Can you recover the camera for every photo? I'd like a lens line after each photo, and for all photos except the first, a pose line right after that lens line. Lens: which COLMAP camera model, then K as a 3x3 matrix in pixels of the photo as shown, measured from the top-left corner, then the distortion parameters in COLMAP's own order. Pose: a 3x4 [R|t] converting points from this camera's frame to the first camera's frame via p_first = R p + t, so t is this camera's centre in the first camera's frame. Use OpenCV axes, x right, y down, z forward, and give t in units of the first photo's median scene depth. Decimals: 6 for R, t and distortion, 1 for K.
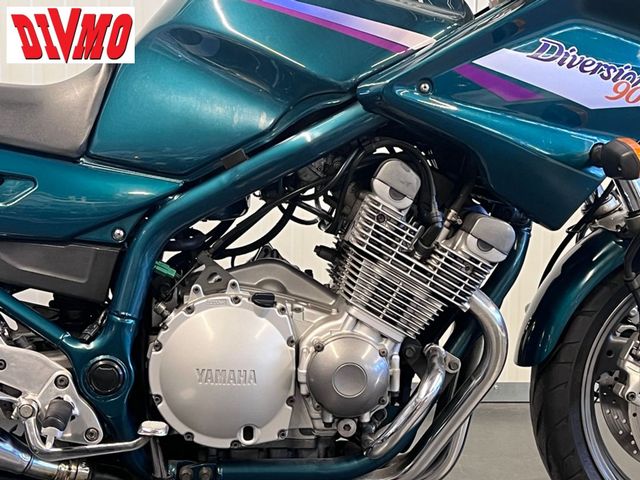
lens RADIAL K [[1216.2, 0, 323.3], [0, 1216.2, 237.0], [0, 0, 1]] dist [0.145383, 0.000000]
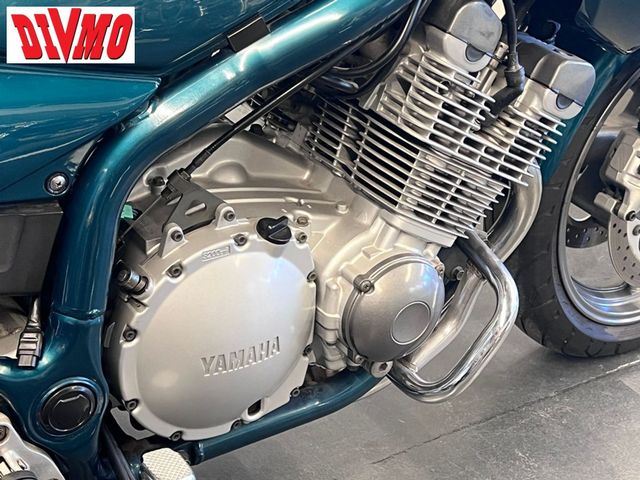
lens RADIAL K [[1216.2, 0, 324.5], [0, 1216.2, 239.7], [0, 0, 1]] dist [0.145383, 0.000000]
pose [[0.878100, -0.202993, 0.433282, -0.309686], [0.001527, 0.906730, 0.421709, -0.217710], [-0.478474, -0.369641, 0.796510, 0.472955]]
